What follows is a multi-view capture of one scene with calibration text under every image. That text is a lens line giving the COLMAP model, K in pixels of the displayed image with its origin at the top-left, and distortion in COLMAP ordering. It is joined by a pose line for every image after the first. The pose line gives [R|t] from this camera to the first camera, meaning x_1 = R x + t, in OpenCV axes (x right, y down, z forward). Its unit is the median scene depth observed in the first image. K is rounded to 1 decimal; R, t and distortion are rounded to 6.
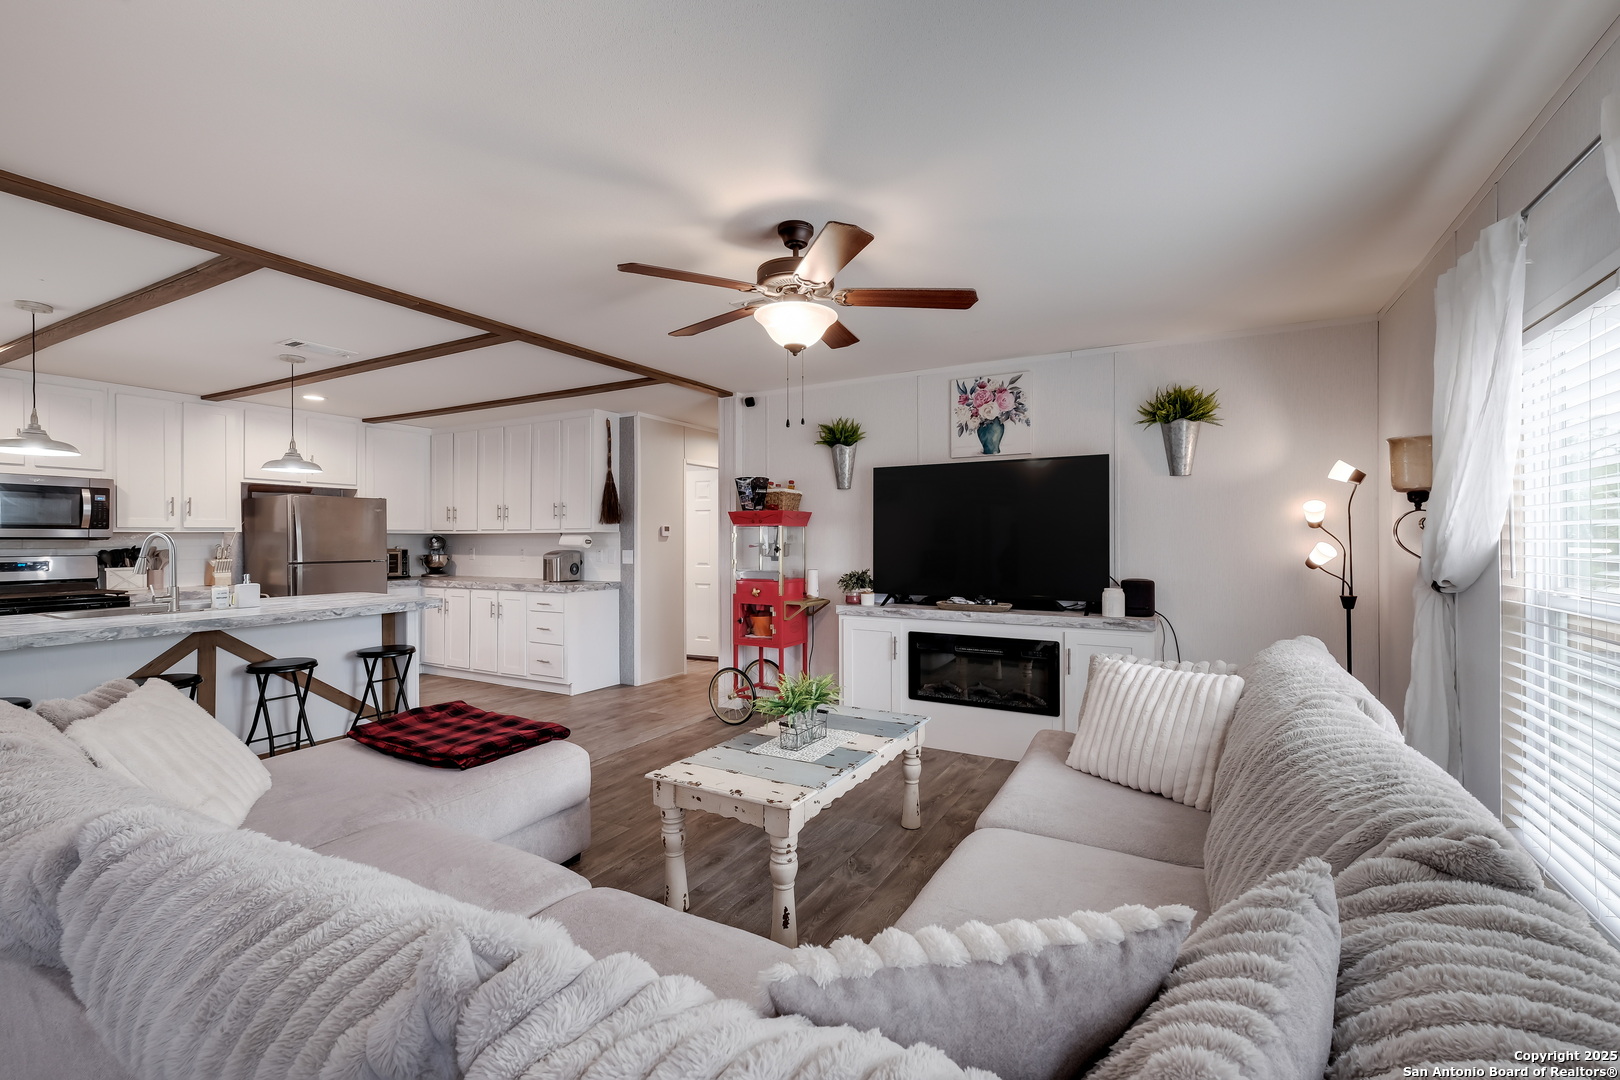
lens RADIAL K [[705.5, 0, 819.7], [0, 705.5, 541.4], [0, 0, 1]] dist [0.000344, -0.000390]
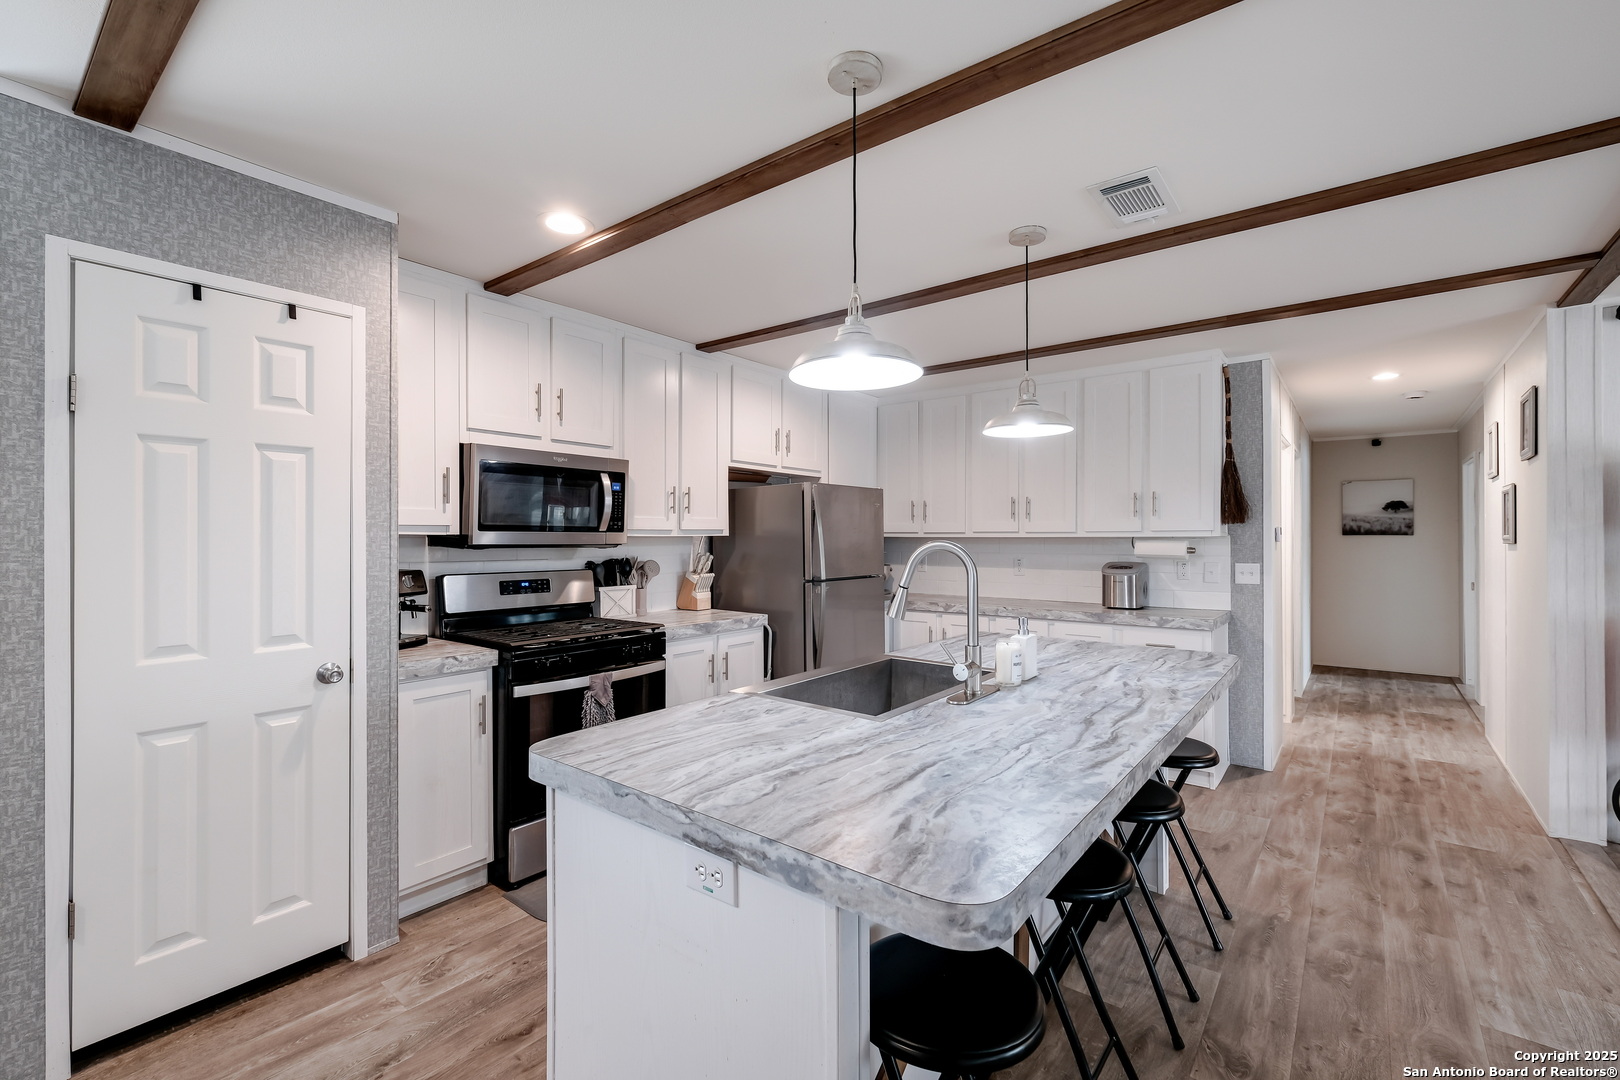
lens RADIAL K [[705.5, 0, 813.2], [0, 705.5, 536.2], [0, 0, 1]] dist [0.000344, -0.000390]
pose [[0.987838, 0.001270, -0.155481, -0.771152], [-0.002310, 0.999976, -0.006508, -0.010466], [0.155469, 0.006788, 0.987817, 0.379067]]
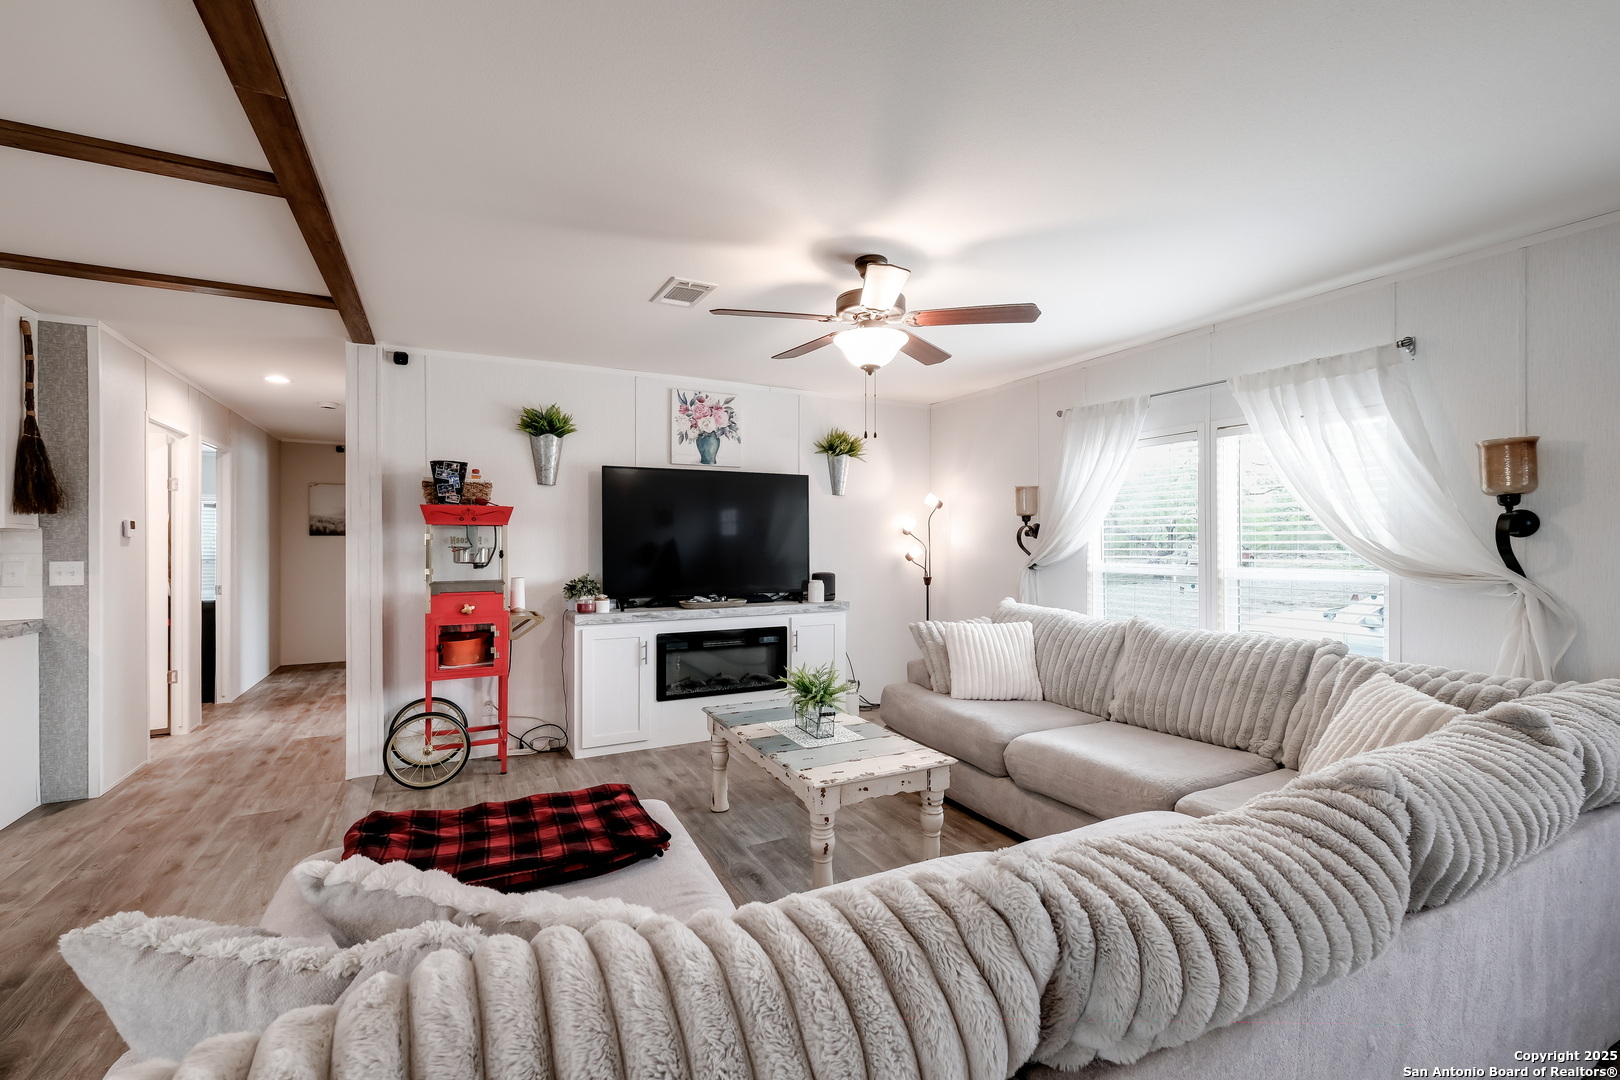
lens RADIAL K [[705.5, 0, 811.9], [0, 705.5, 546.4], [0, 0, 1]] dist [0.000344, -0.000390]
pose [[0.540092, -0.003280, 0.841599, -0.571761], [0.004173, 0.999991, 0.001219, 0.003148], [-0.841595, 0.002854, 0.540101, 0.265158]]
